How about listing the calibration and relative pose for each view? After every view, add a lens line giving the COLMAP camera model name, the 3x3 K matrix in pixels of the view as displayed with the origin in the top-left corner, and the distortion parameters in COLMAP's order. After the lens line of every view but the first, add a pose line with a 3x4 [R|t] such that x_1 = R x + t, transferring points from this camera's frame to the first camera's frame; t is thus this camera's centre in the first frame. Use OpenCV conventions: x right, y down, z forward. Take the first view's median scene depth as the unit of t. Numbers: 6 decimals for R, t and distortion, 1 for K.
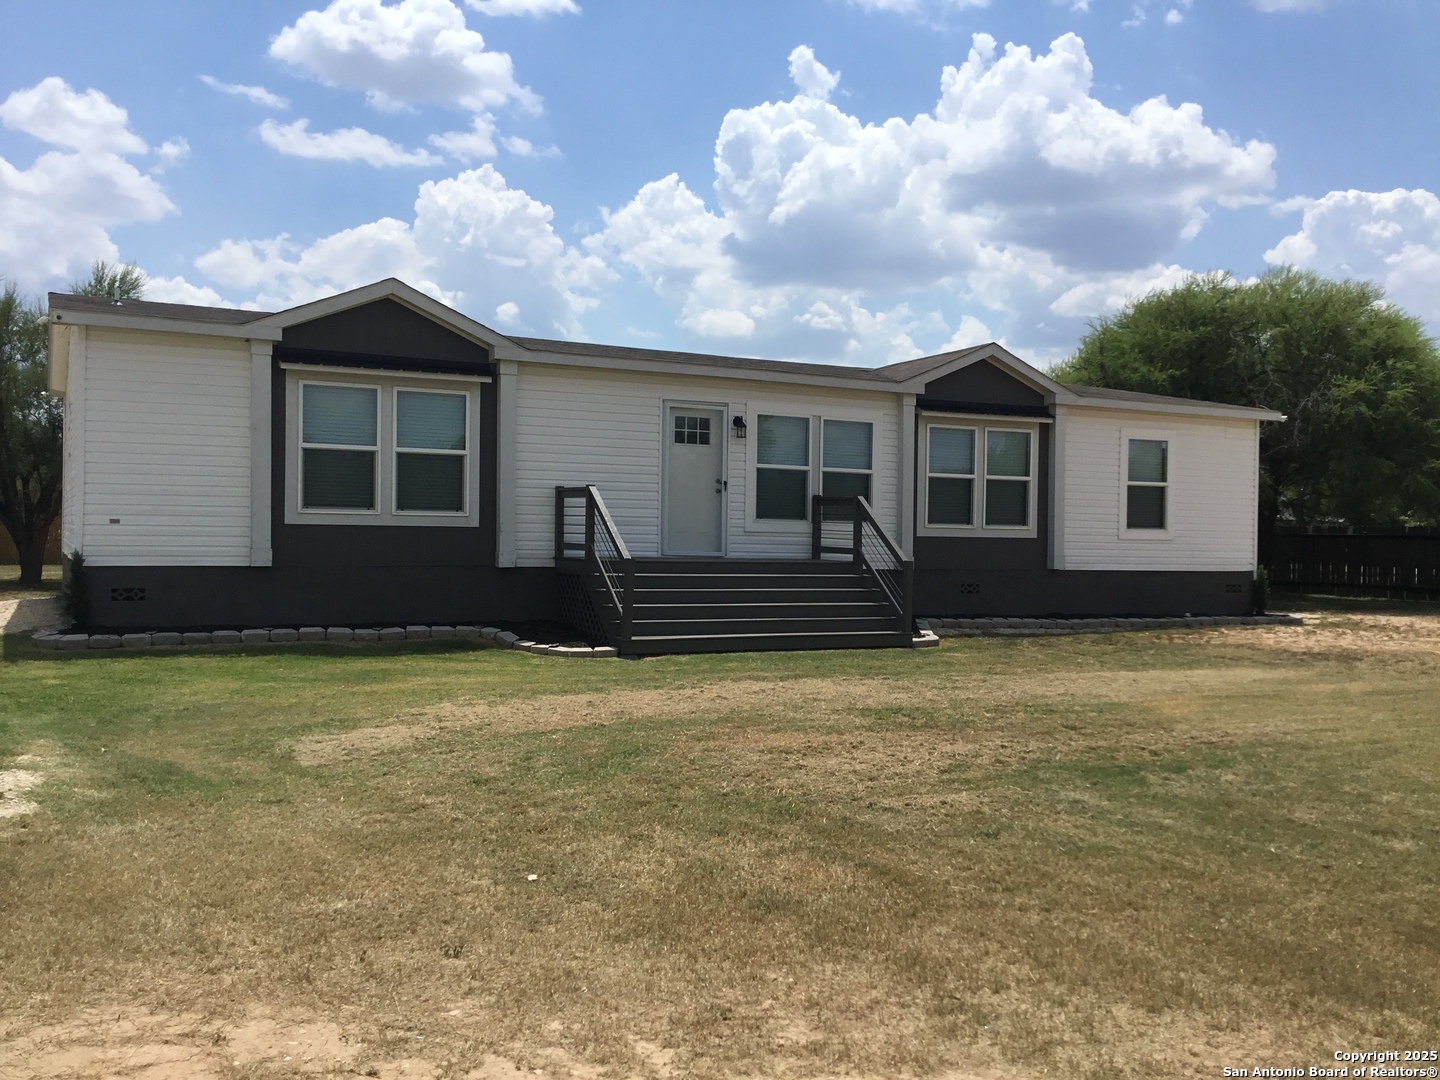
lens RADIAL K [[1288.3, 0, 719.4], [0, 1288.3, 562.1], [0, 0, 1]] dist [0.134731, -0.309879]
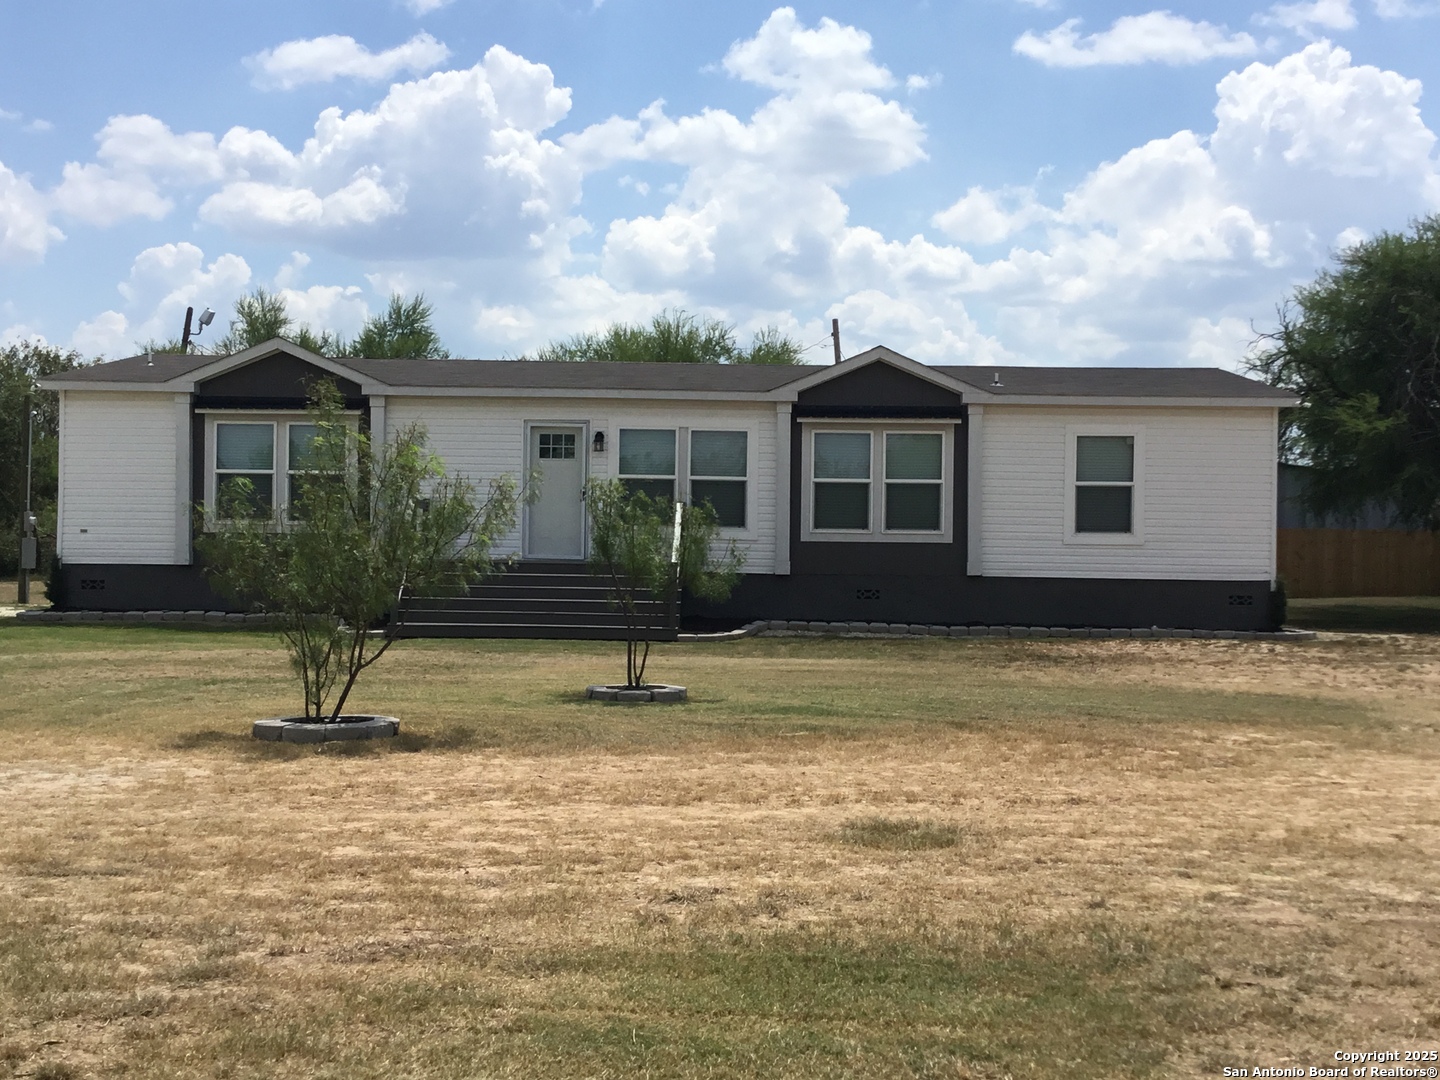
lens RADIAL K [[1759.0, 0, 720.0], [0, 1759.0, 540.0], [0, 0, 1]] dist [0.098522, 0.005063]
pose [[0.881106, -0.007856, -0.472853, 0.734318], [-0.008667, 0.999426, -0.032755, 0.024482], [0.472839, 0.032959, 0.880532, -0.238243]]
